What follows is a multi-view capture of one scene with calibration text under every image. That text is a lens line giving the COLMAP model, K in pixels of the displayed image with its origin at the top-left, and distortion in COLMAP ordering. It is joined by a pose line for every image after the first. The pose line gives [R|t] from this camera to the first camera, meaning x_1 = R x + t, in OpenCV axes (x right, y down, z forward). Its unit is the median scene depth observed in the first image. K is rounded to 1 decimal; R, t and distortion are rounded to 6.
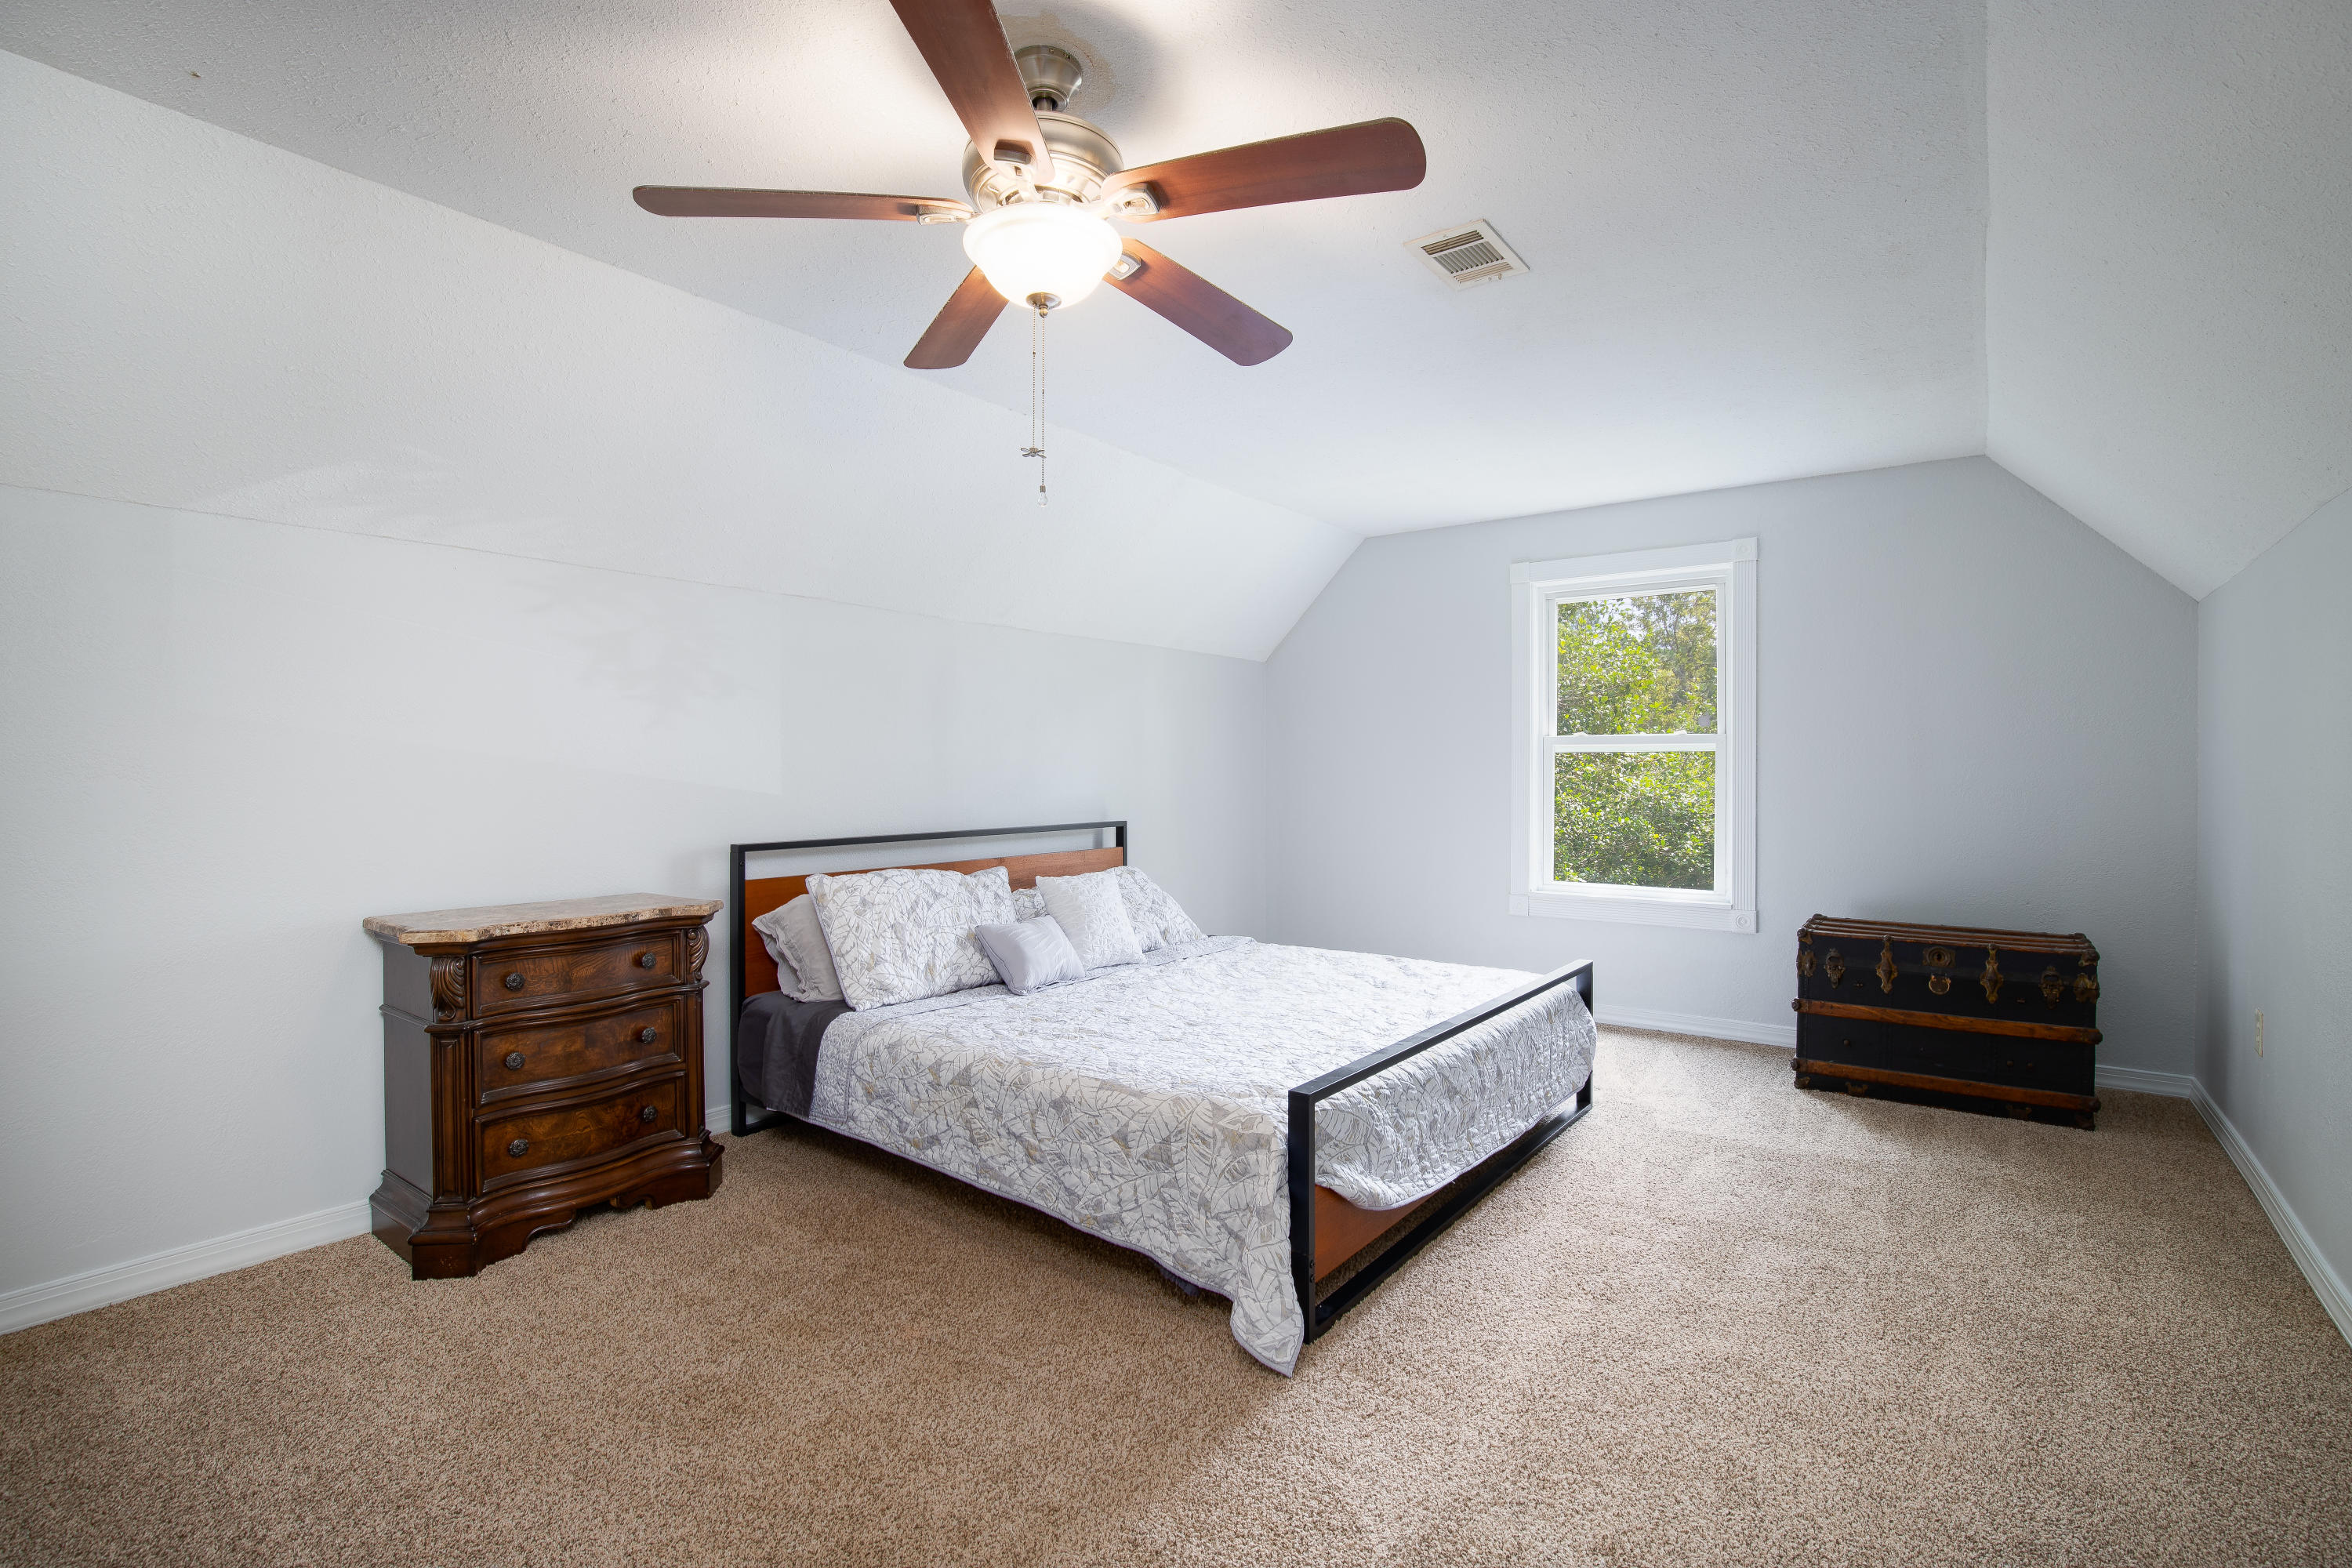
lens RADIAL K [[1097.0, 0, 1181.6], [0, 1097.0, 777.7], [0, 0, 1]] dist [-0.025300, 0.002012]
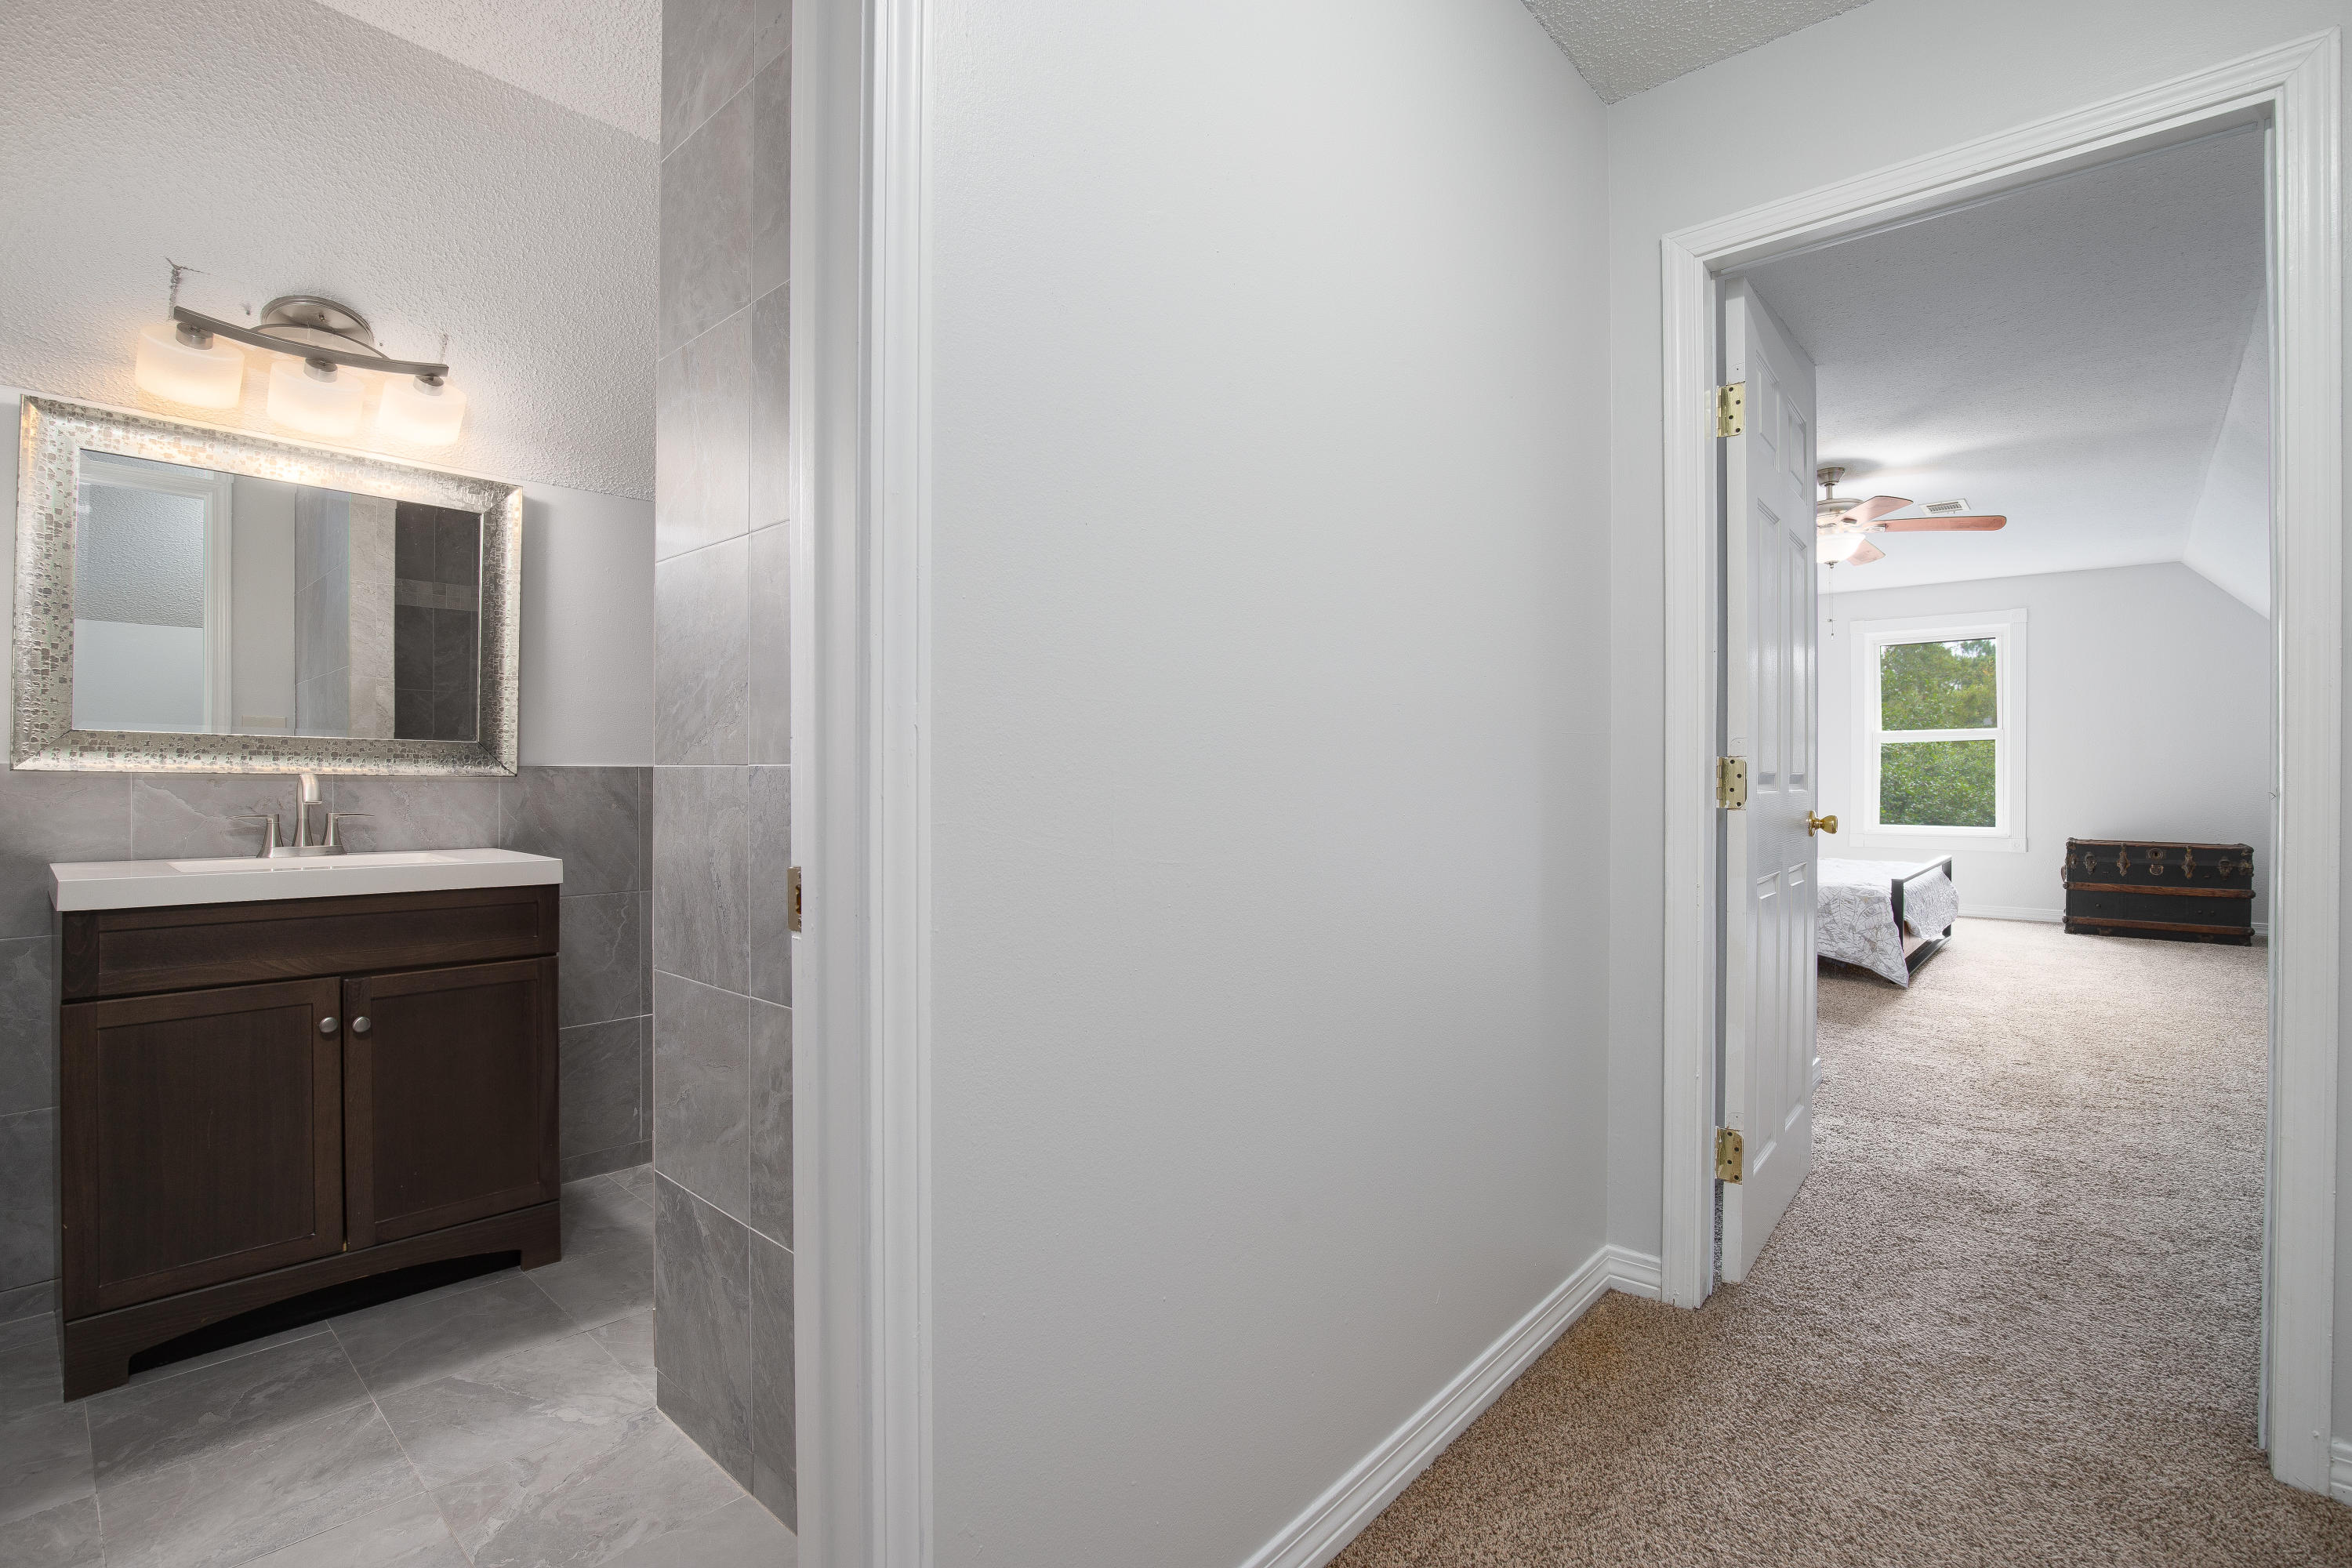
lens RADIAL K [[1097.0, 0, 1168.5], [0, 1097.0, 782.7], [0, 0, 1]] dist [-0.025300, 0.002012]
pose [[0.996476, -0.001307, -0.083866, -0.757940], [0.001541, 0.999995, 0.002730, 0.041964], [0.083862, -0.002850, 0.996473, -0.880574]]
